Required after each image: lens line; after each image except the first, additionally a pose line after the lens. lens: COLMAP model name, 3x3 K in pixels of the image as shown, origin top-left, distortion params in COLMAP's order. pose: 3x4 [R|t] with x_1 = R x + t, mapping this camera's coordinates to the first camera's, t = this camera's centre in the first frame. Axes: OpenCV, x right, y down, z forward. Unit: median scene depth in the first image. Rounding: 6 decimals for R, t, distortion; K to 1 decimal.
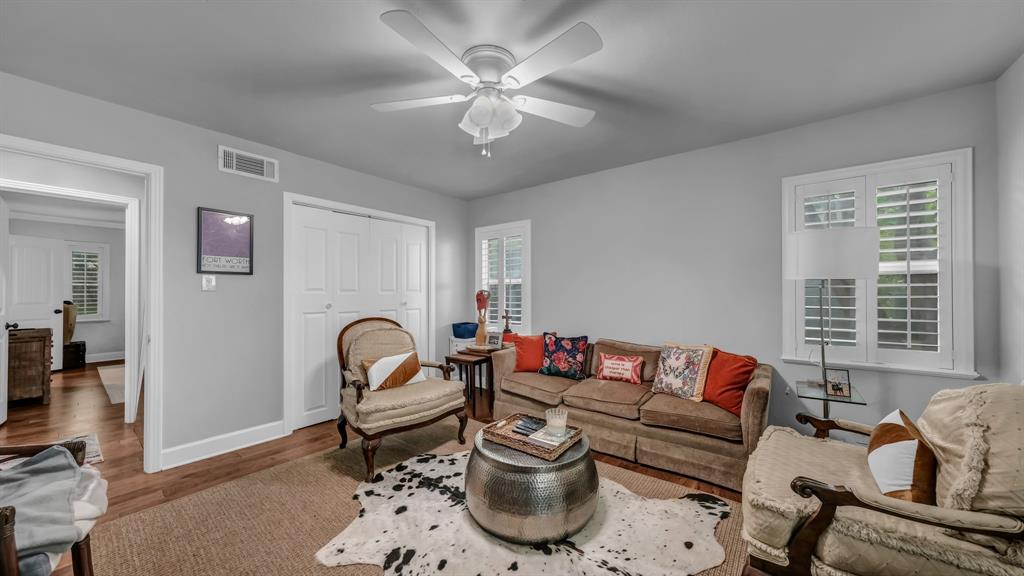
lens RADIAL K [[354.1, 0, 513.6], [0, 354.1, 288.6], [0, 0, 1]] dist [0.000174, 0.002555]
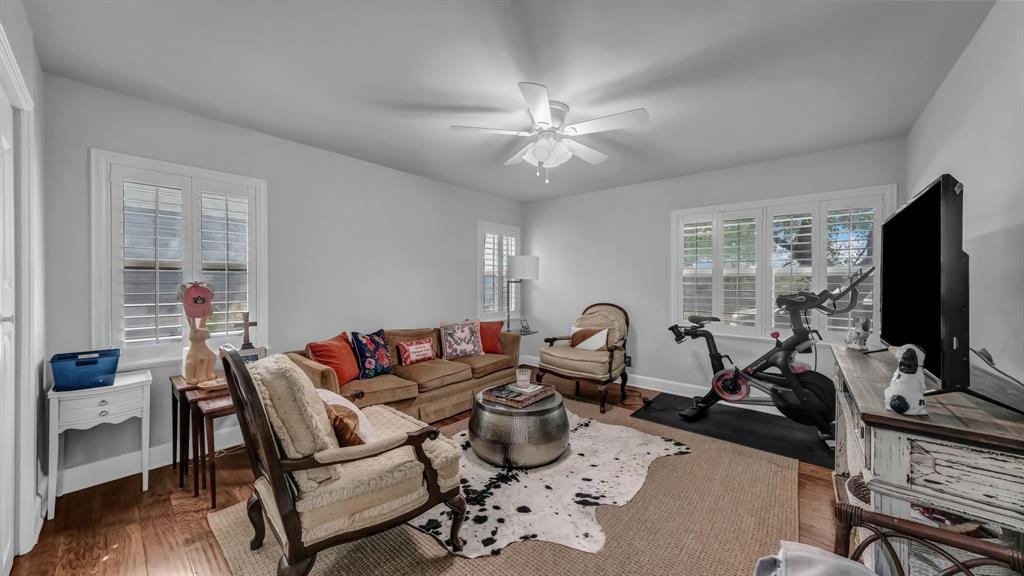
lens RADIAL K [[354.1, 0, 515.1], [0, 354.1, 285.8], [0, 0, 1]] dist [0.000174, 0.002555]
pose [[0.026702, -0.004004, 0.999635, -1.140412], [-0.013144, 0.999904, 0.004356, 0.004506], [-0.999557, -0.013255, 0.026647, 0.888952]]
